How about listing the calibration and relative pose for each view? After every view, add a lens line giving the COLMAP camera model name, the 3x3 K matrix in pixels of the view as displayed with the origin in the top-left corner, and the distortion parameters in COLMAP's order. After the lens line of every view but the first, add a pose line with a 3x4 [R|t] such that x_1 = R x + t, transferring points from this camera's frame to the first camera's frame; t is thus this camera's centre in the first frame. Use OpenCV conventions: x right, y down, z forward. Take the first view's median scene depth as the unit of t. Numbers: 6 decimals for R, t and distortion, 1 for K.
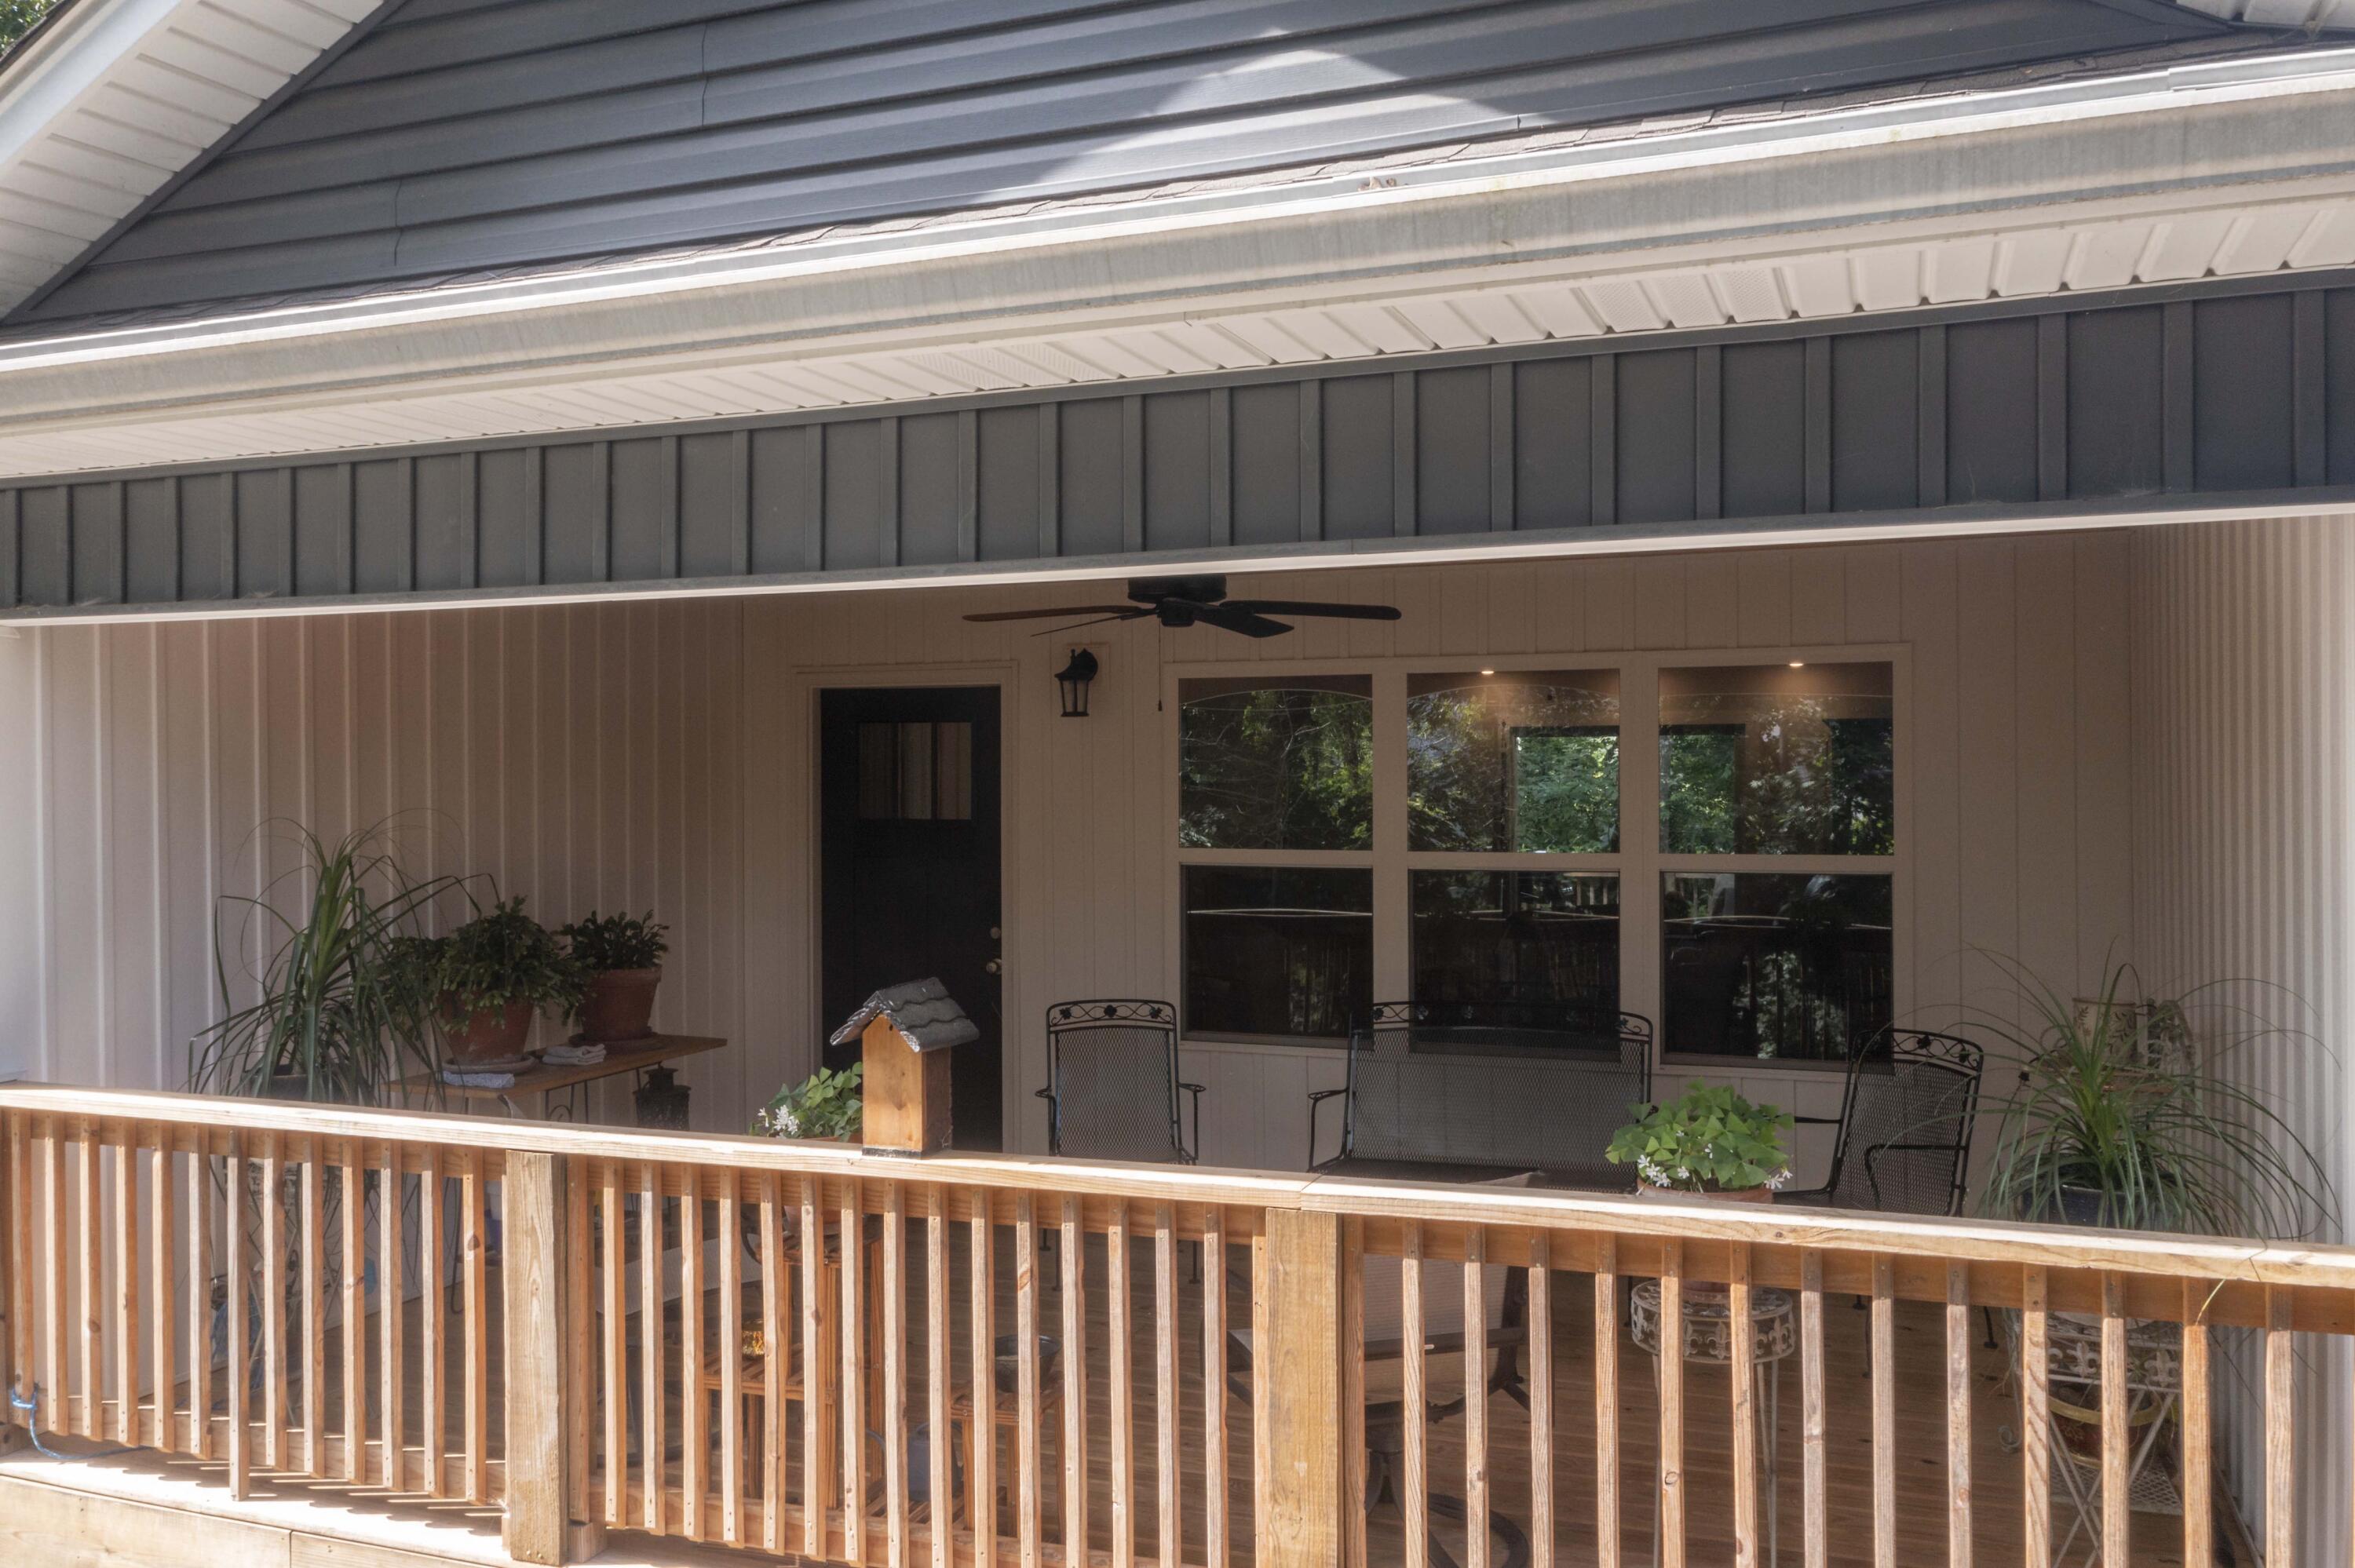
lens RADIAL K [[1859.8, 0, 1177.5], [0, 1859.8, 784.0], [0, 0, 1]] dist [-0.017790, 0.072359]
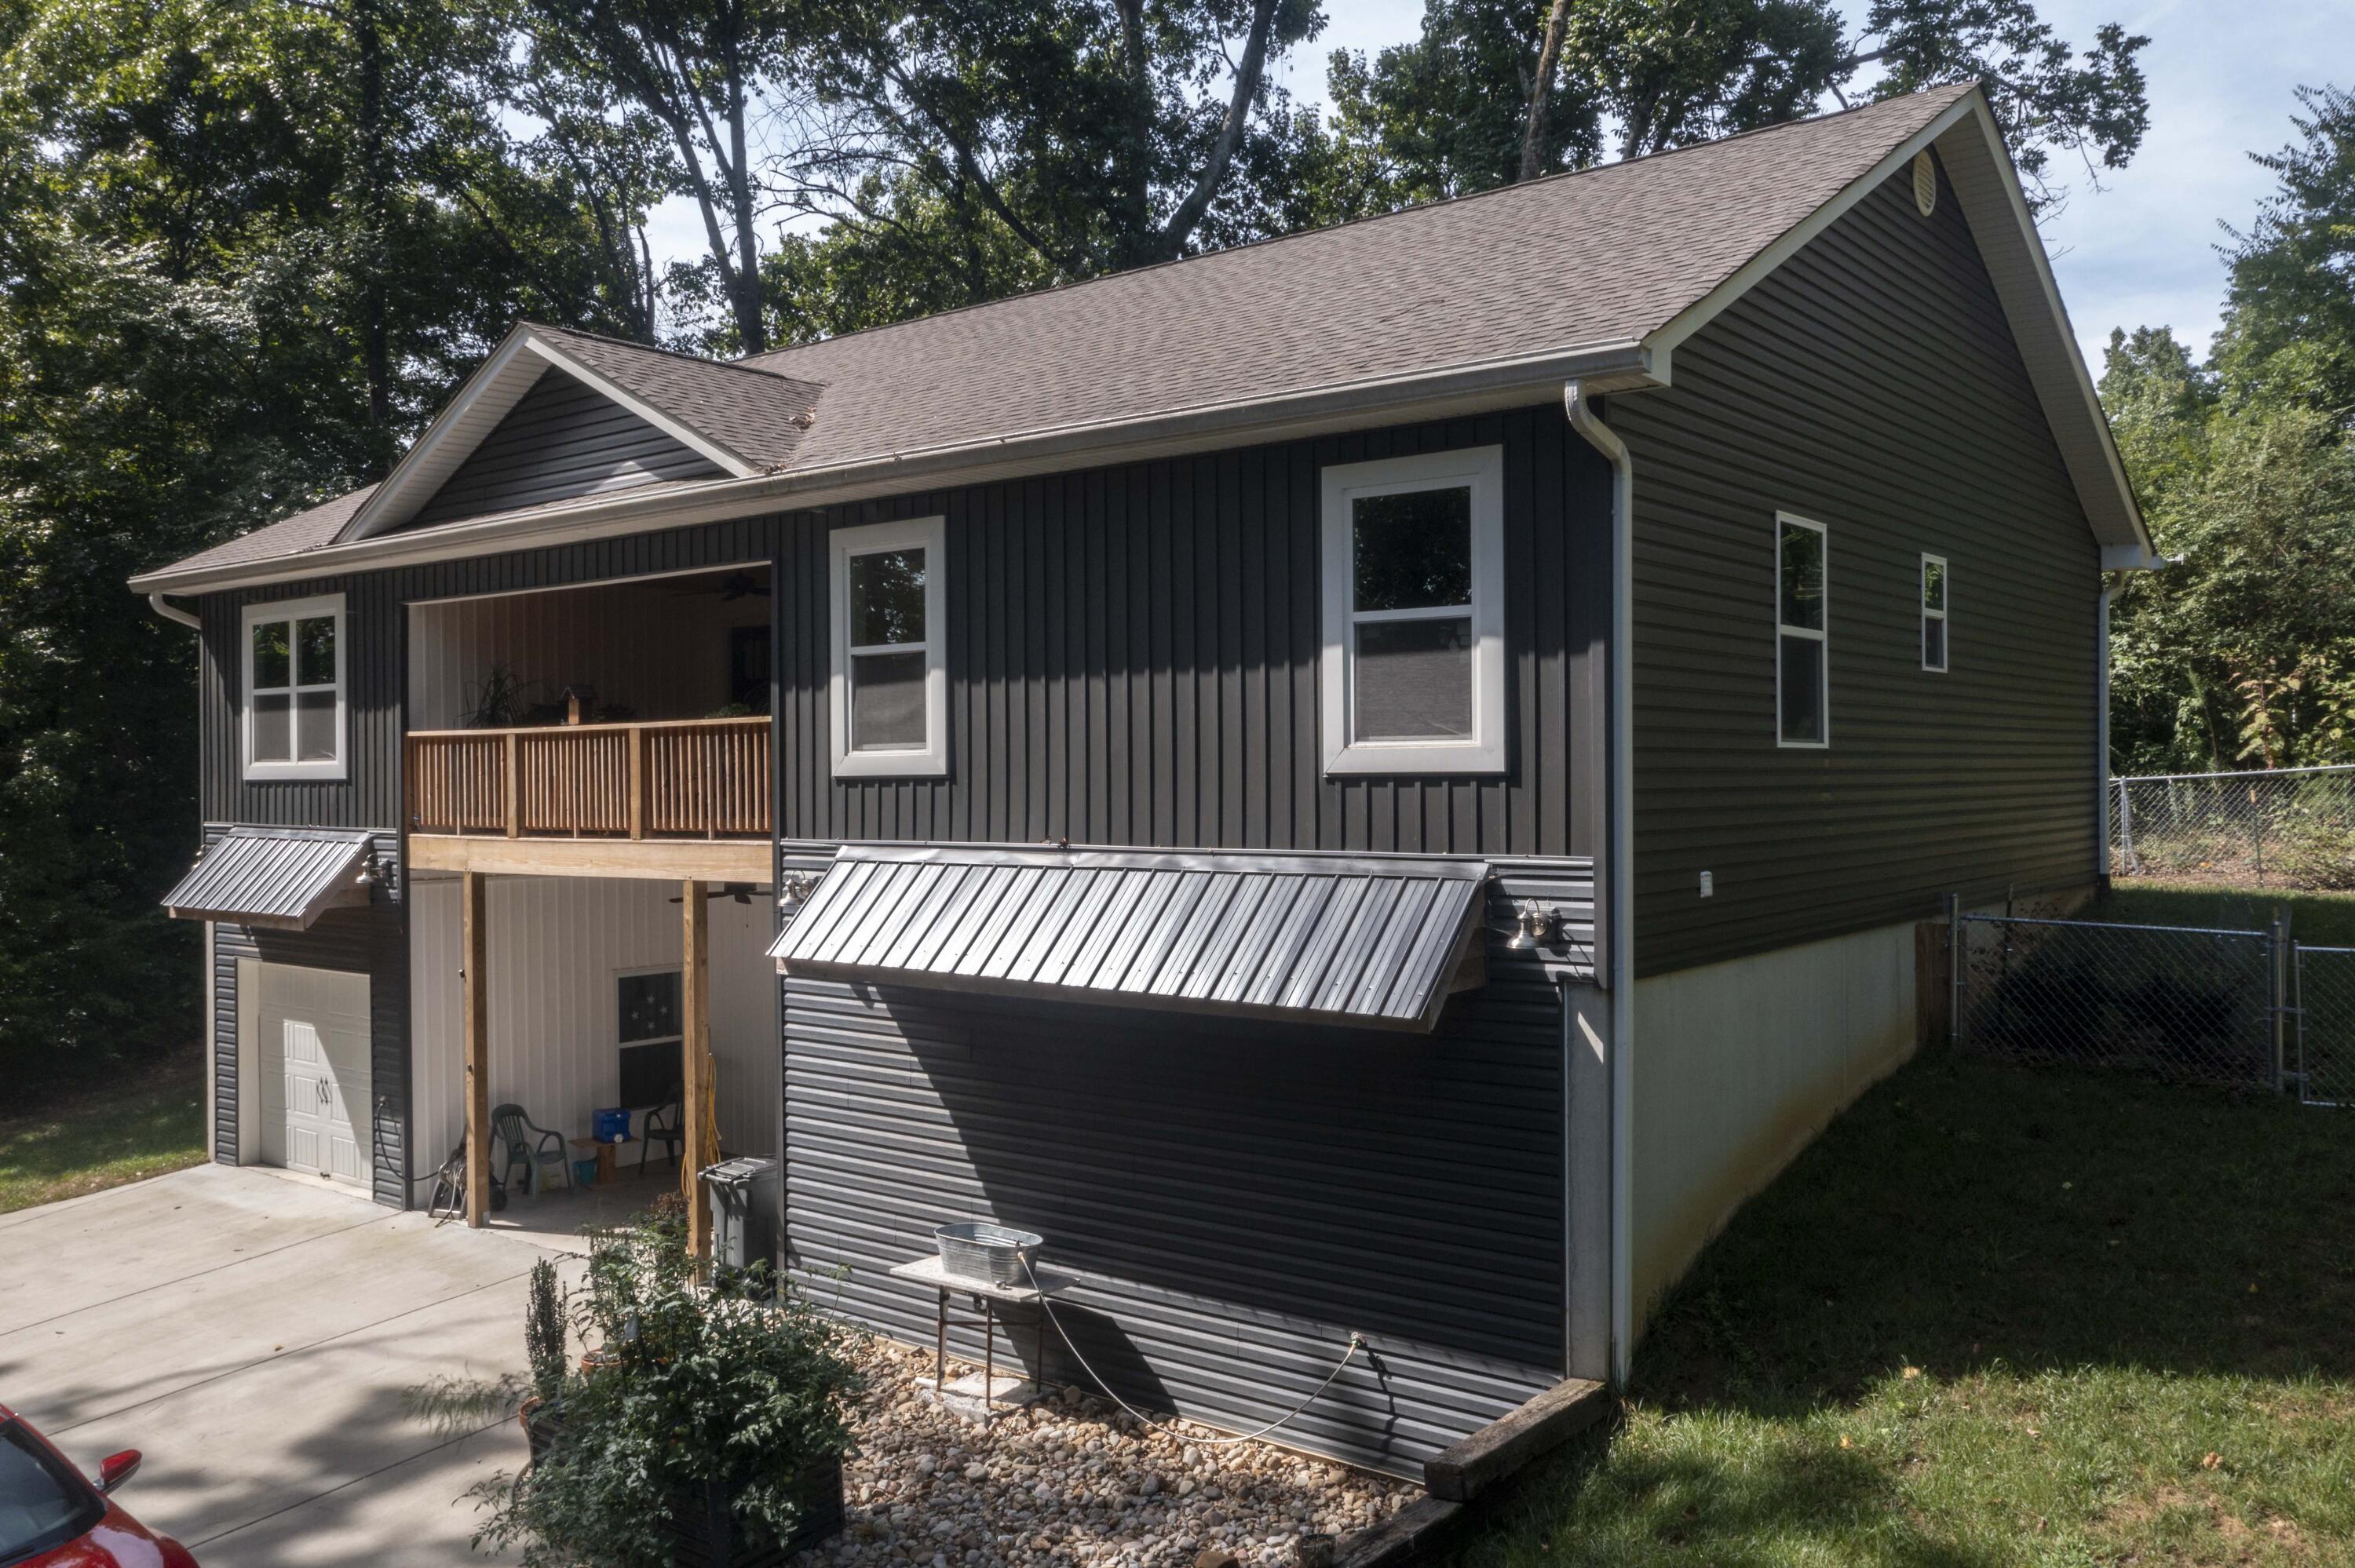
lens RADIAL K [[1837.2, 0, 1177.5], [0, 1837.2, 784.0], [0, 0, 1]] dist [0.017001, 0.006952]
pose [[0.956265, 0.001508, -0.292499, 2.153890], [-0.000362, 0.999992, 0.003974, 0.290278], [0.292503, -0.003694, 0.956258, -2.330557]]
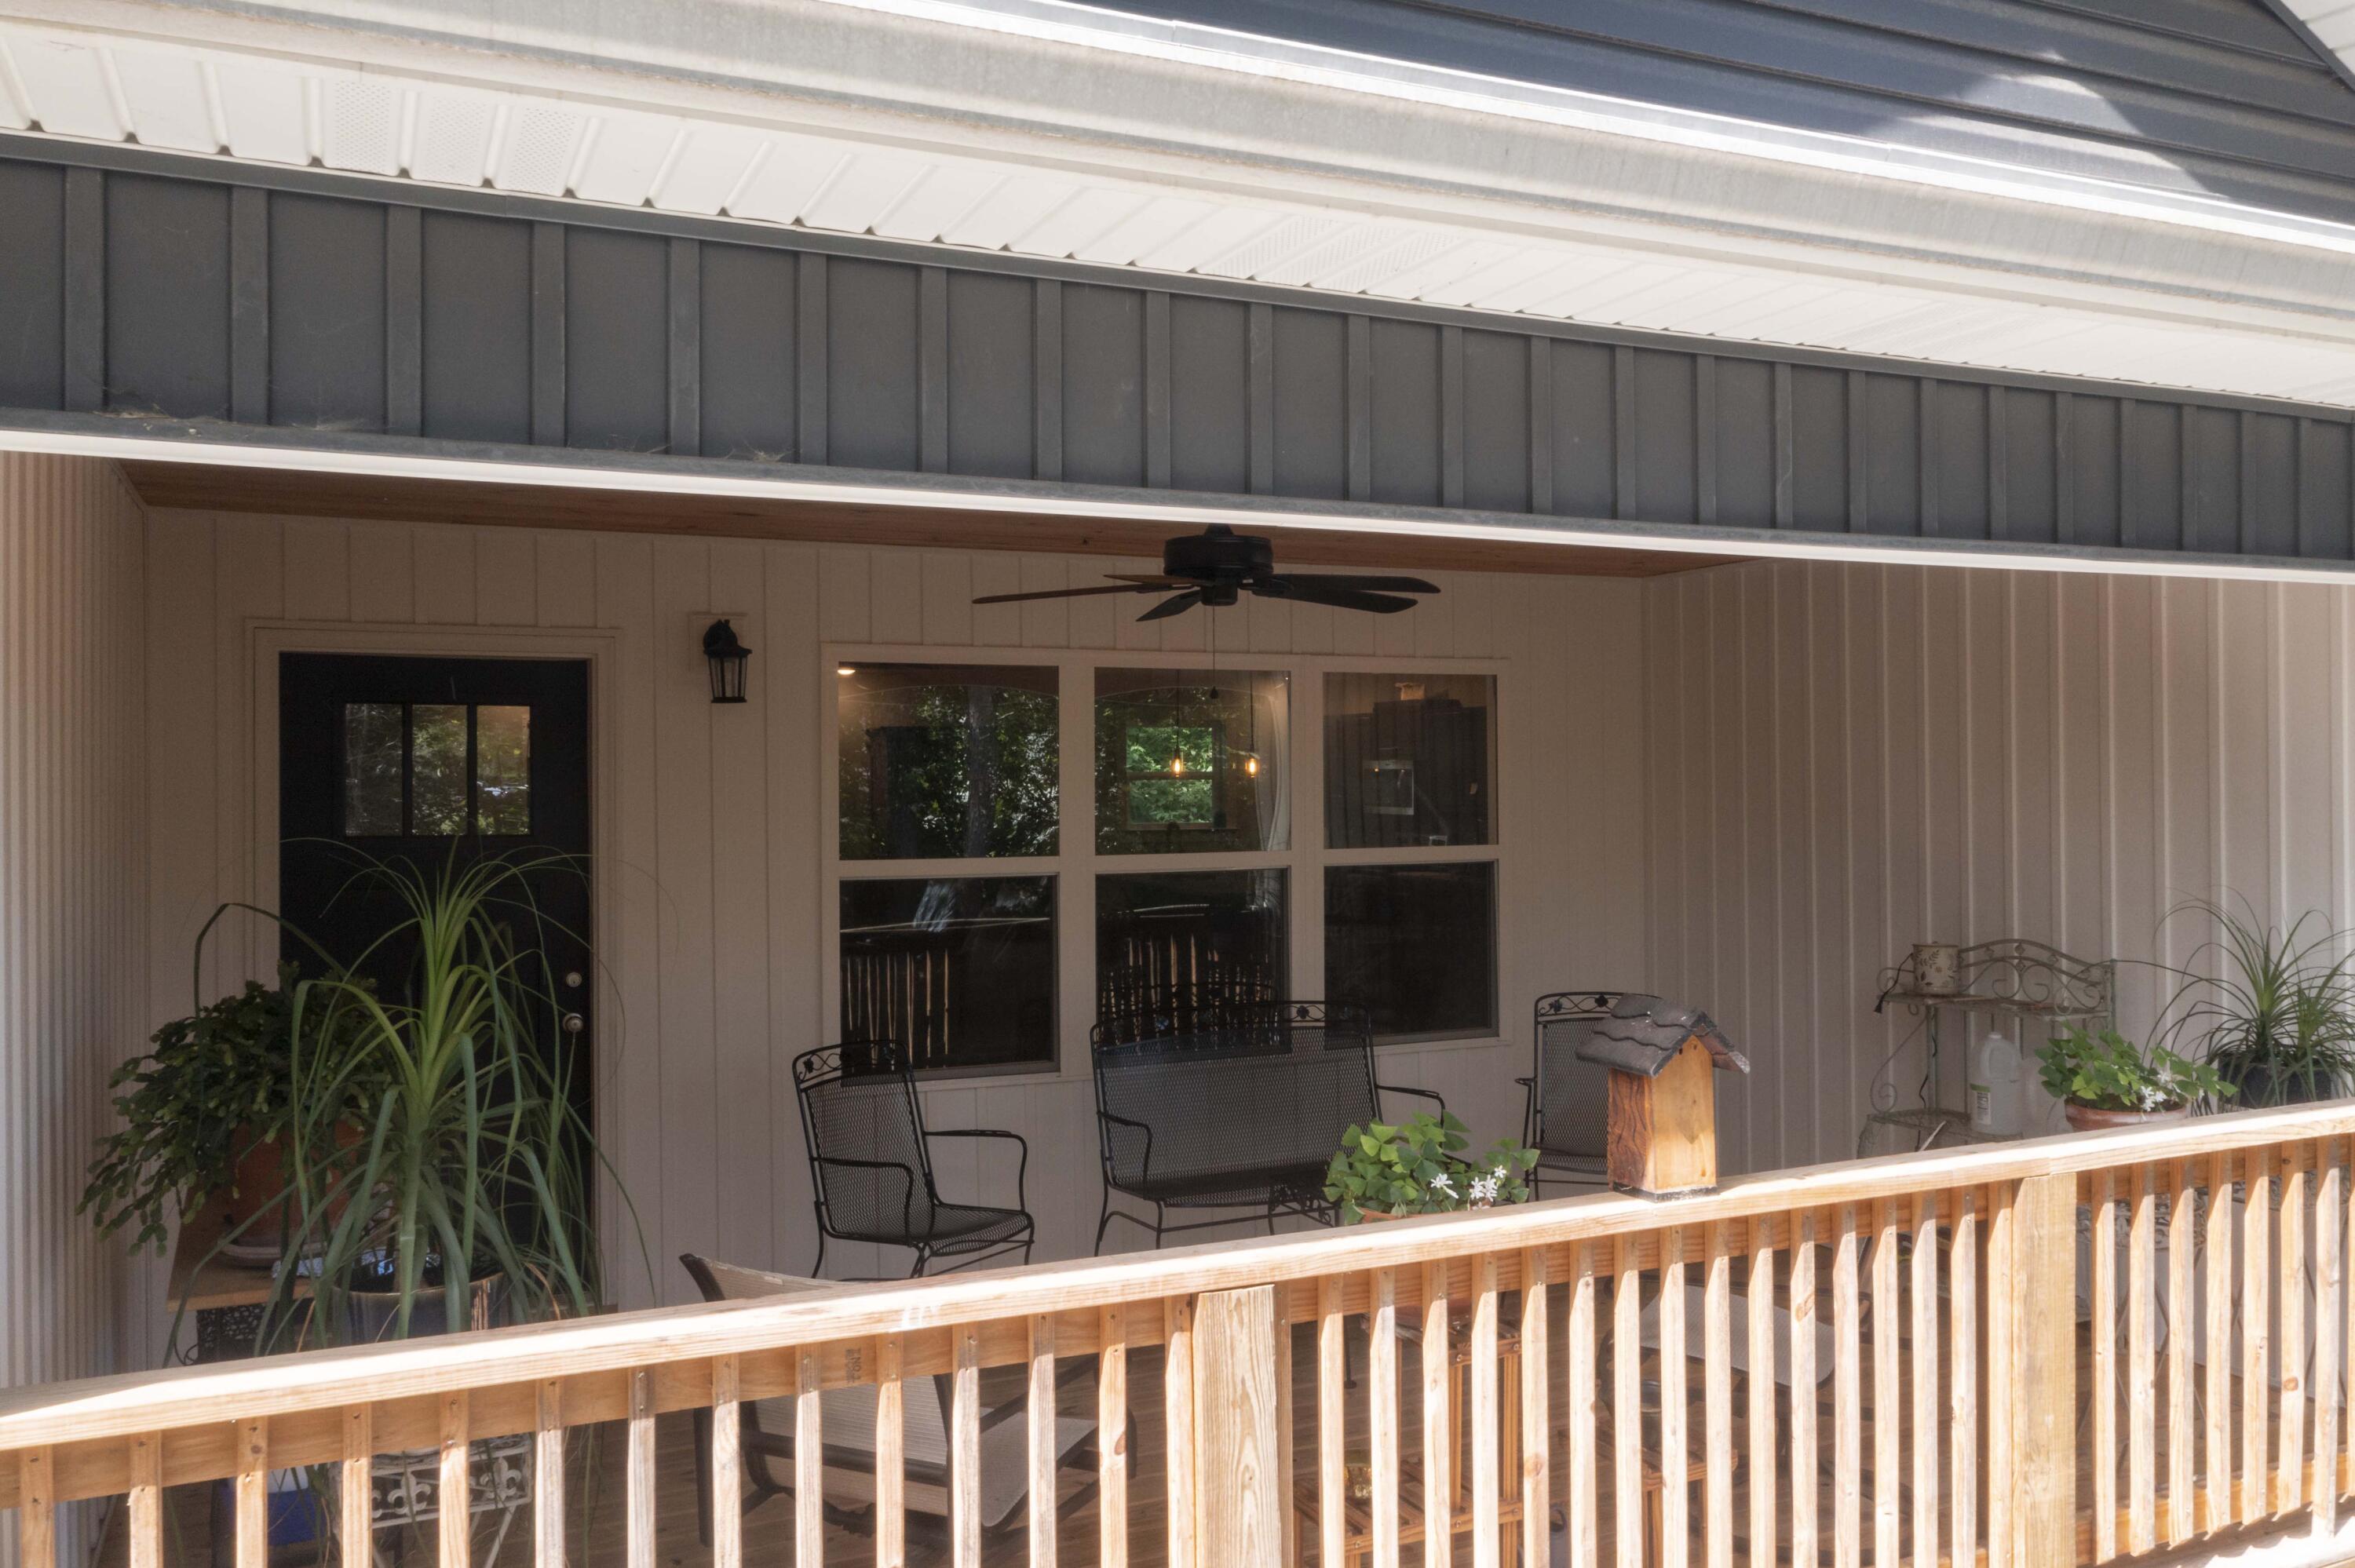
lens RADIAL K [[1859.8, 0, 1177.5], [0, 1859.8, 784.0], [0, 0, 1]] dist [-0.017790, 0.072359]
pose [[0.697255, -0.000243, 0.716823, -0.878916], [0.006201, 0.999965, -0.005693, 0.008947], [-0.716797, 0.008415, 0.697232, 0.522394]]
